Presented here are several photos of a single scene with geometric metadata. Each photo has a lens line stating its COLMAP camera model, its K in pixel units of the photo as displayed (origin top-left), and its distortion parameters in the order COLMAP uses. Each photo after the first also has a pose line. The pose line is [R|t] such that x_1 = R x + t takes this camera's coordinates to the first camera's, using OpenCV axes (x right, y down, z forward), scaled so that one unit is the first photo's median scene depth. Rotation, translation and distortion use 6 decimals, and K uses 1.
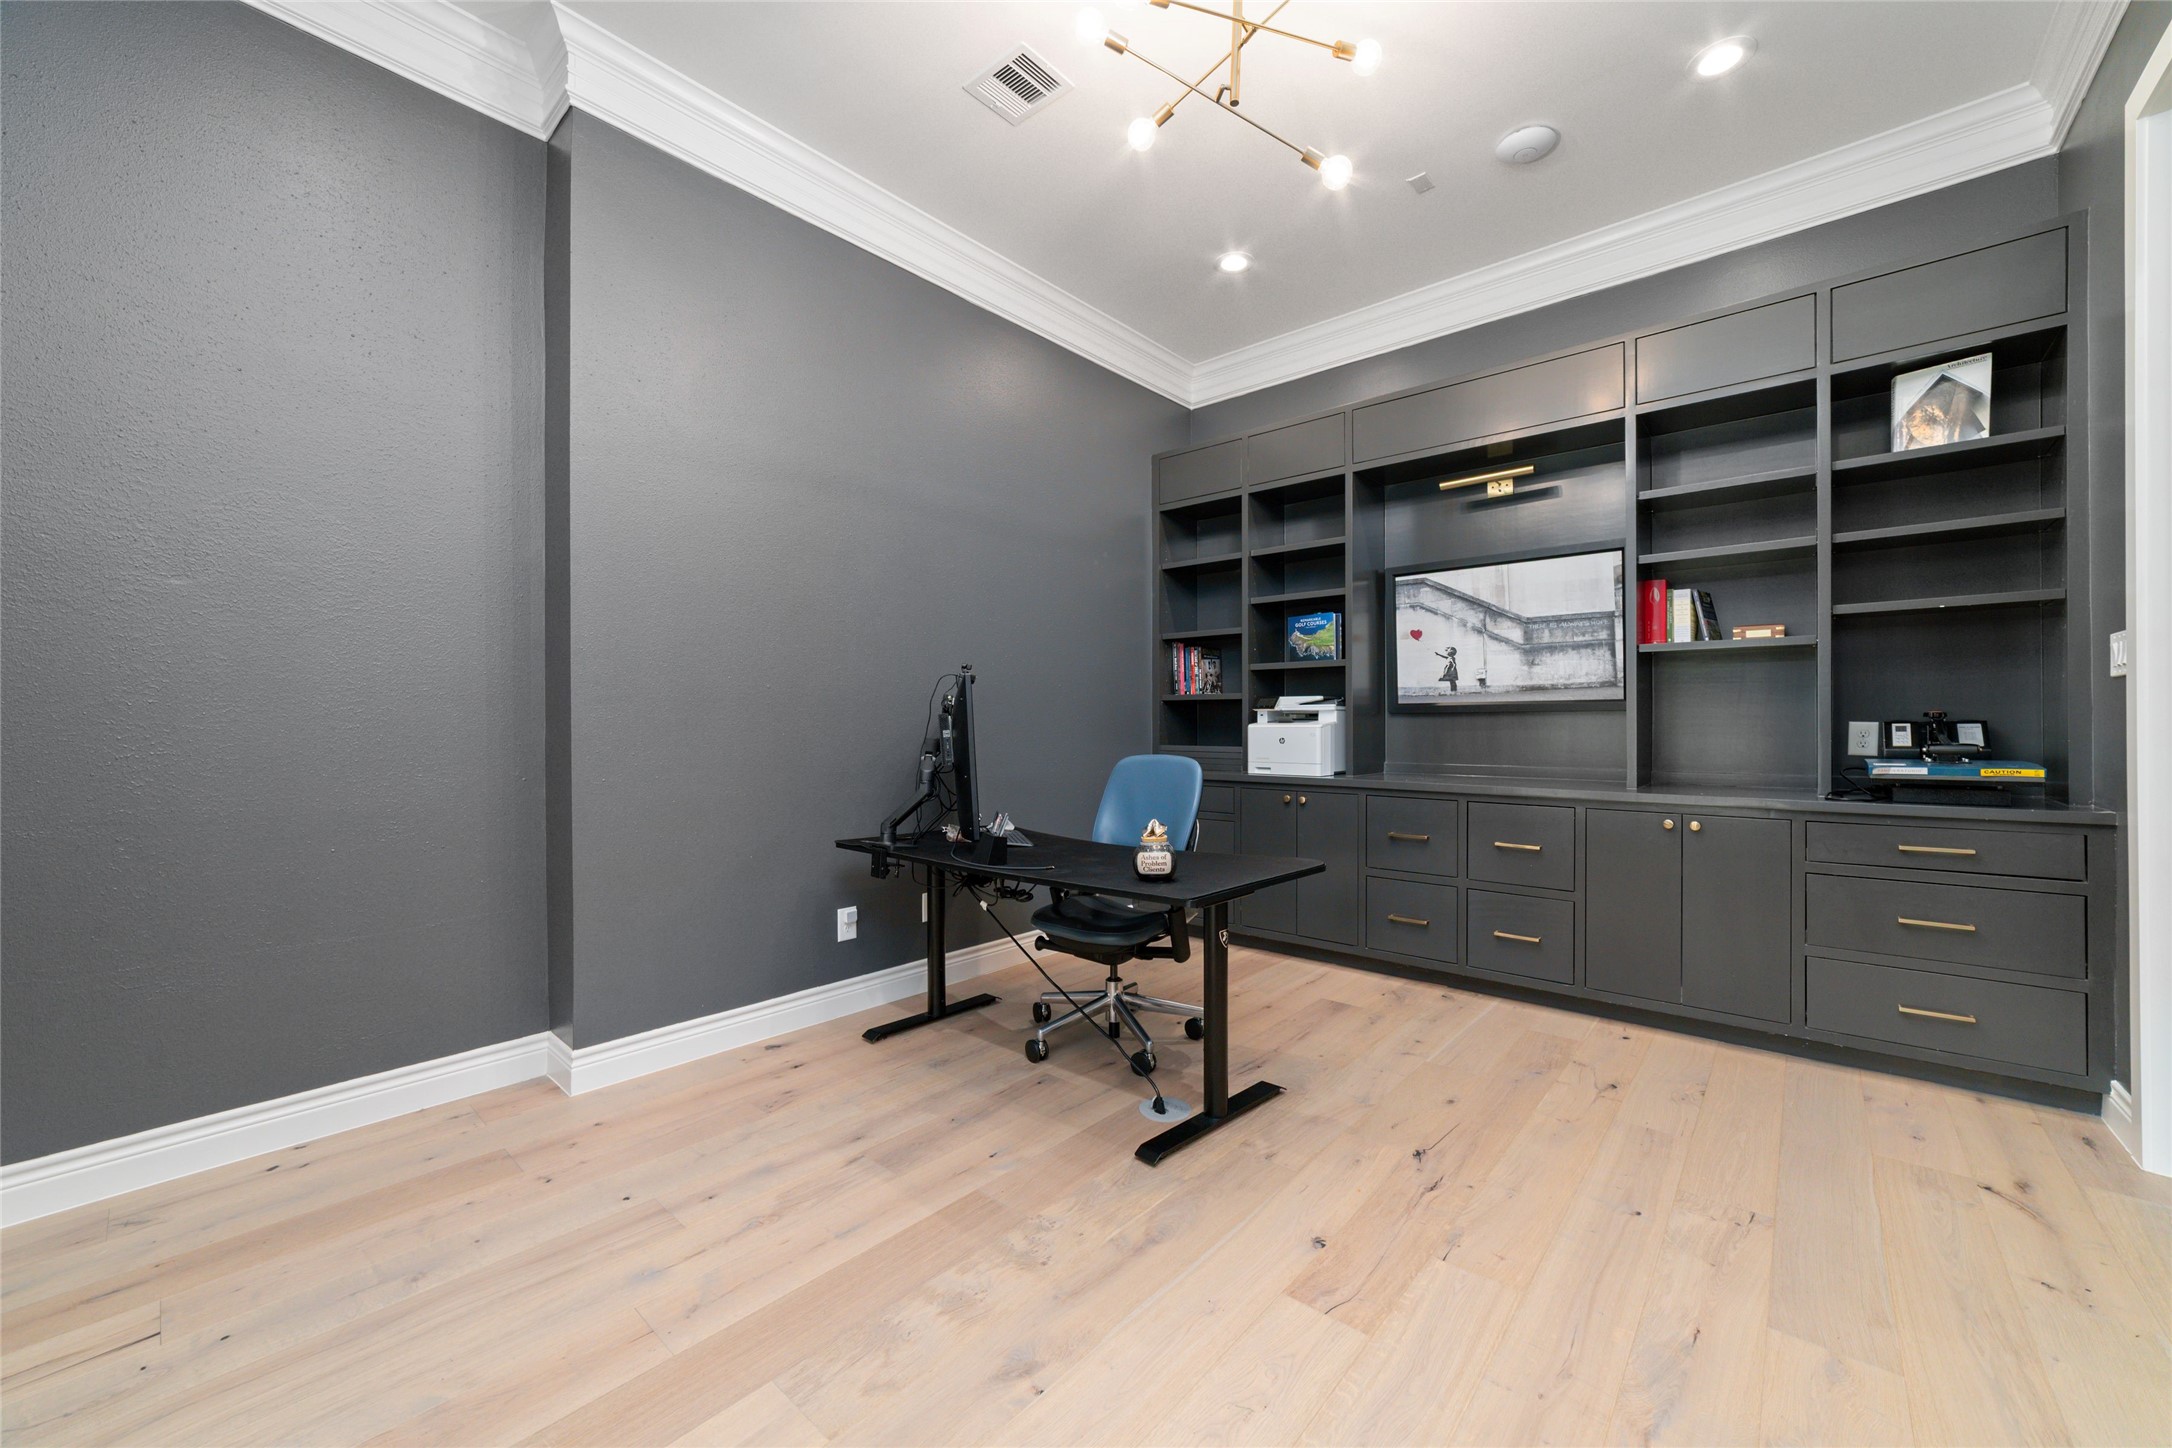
lens RADIAL K [[830.8, 0, 1096.5], [0, 830.8, 720.8], [0, 0, 1]] dist [-0.017281, 0.005833]
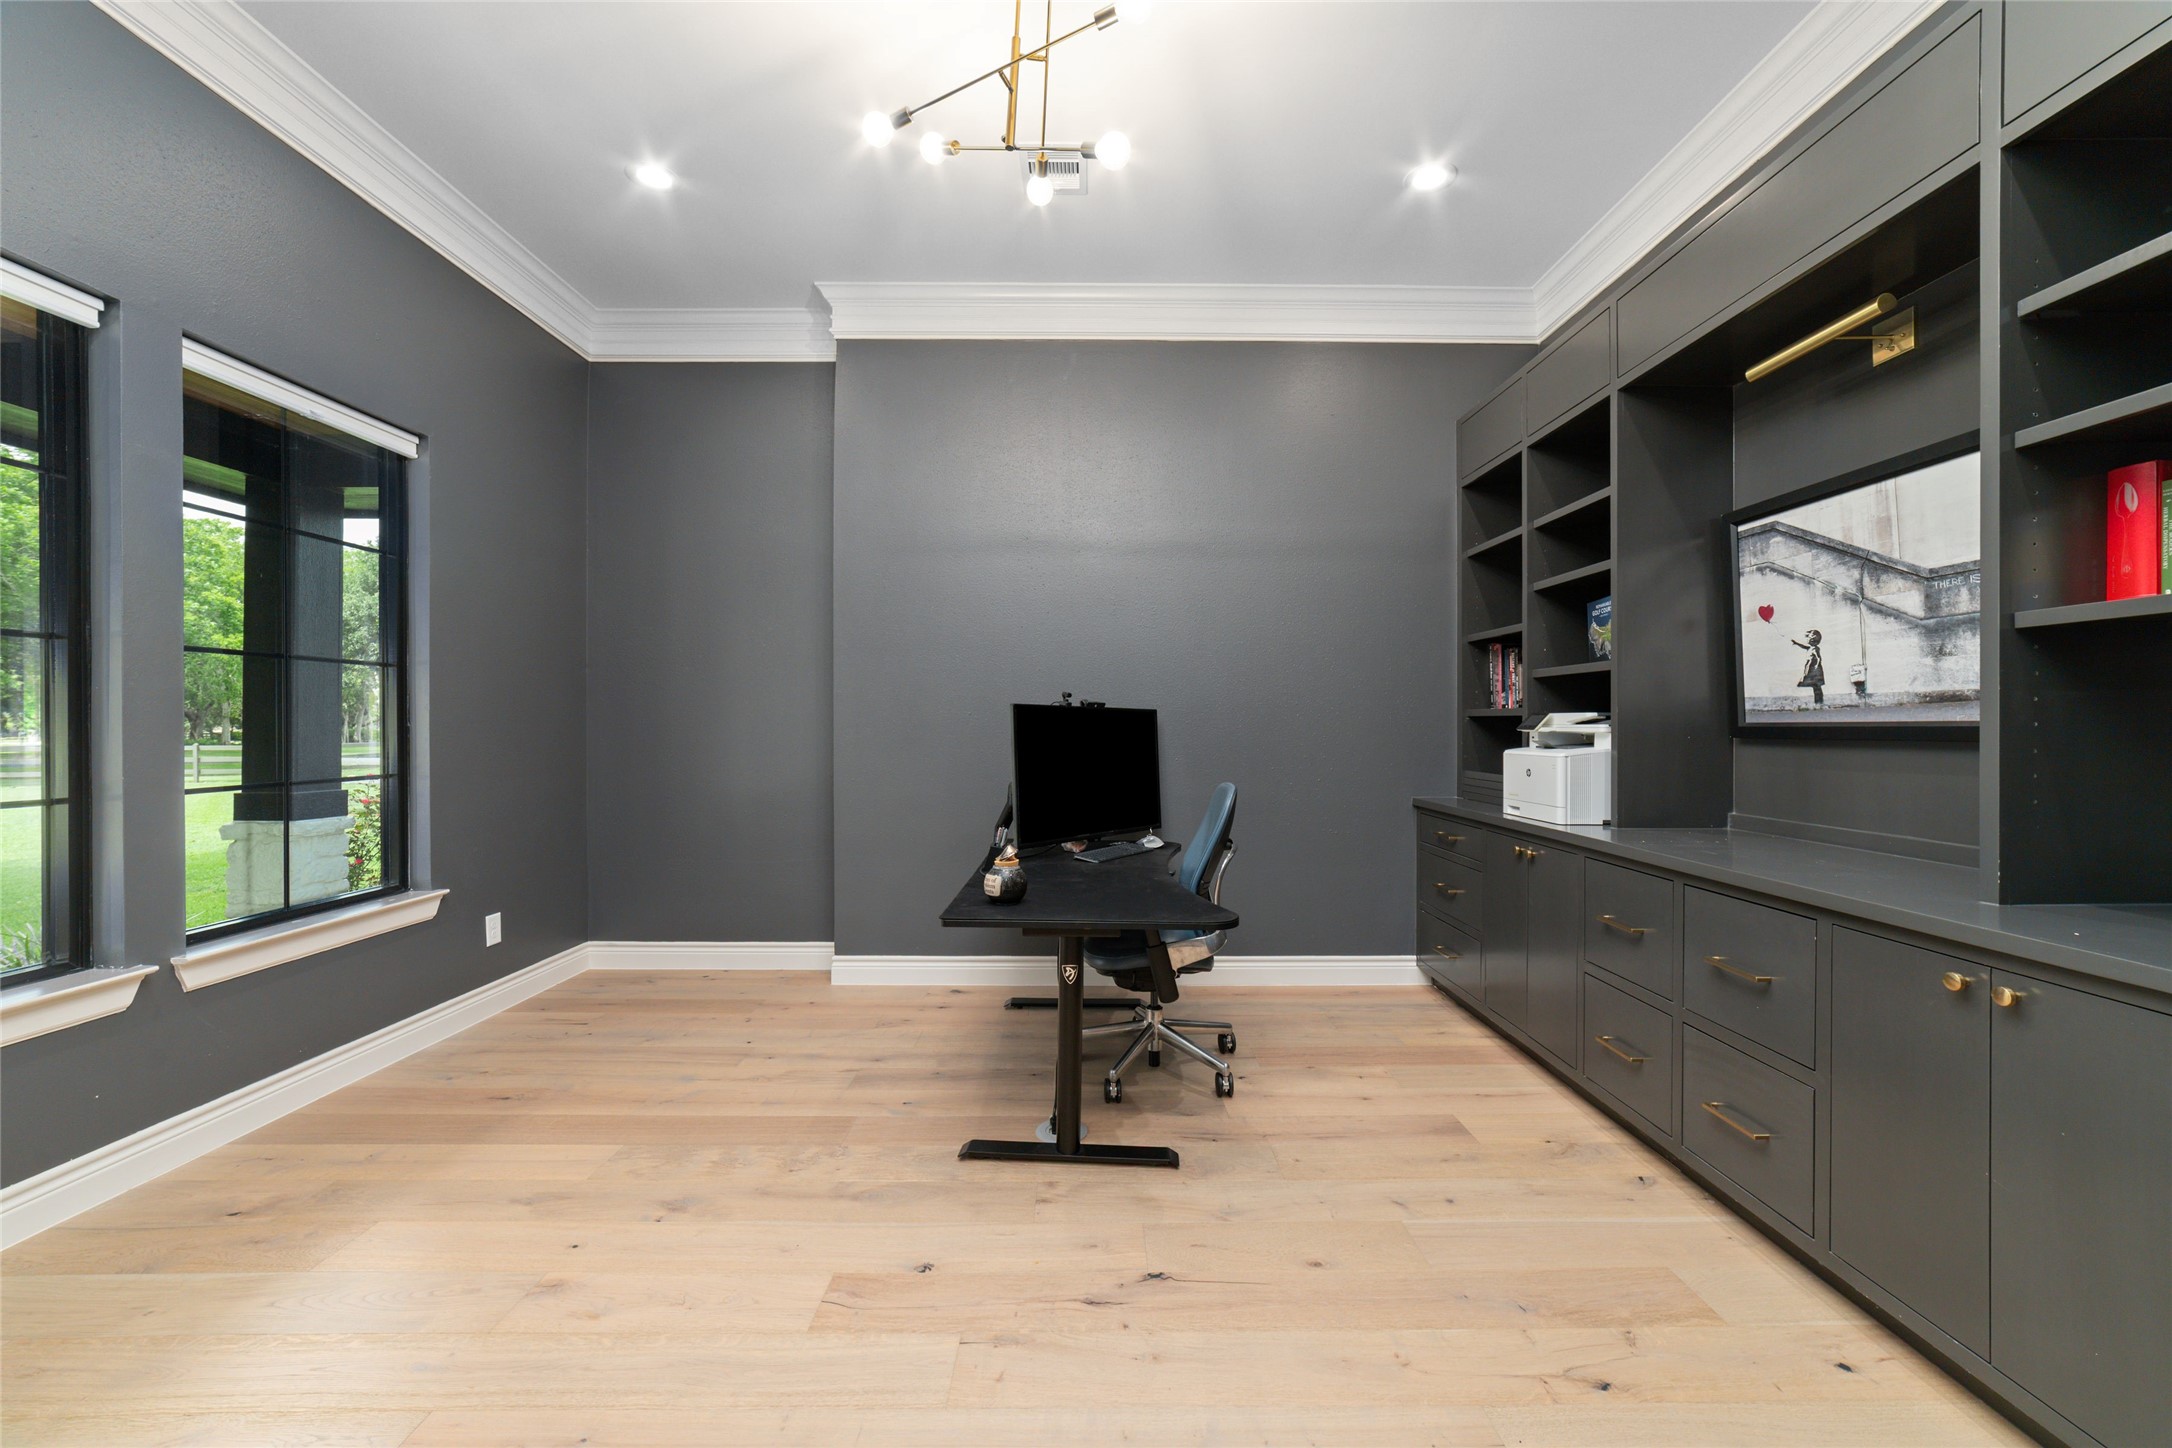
lens RADIAL K [[830.8, 0, 1094.4], [0, 830.8, 722.0], [0, 0, 1]] dist [-0.017281, 0.005833]
pose [[0.662780, 0.000276, -0.748814, 0.560448], [-0.001458, 0.999999, -0.000922, -0.022233], [0.748813, 0.001703, 0.662779, 0.226121]]
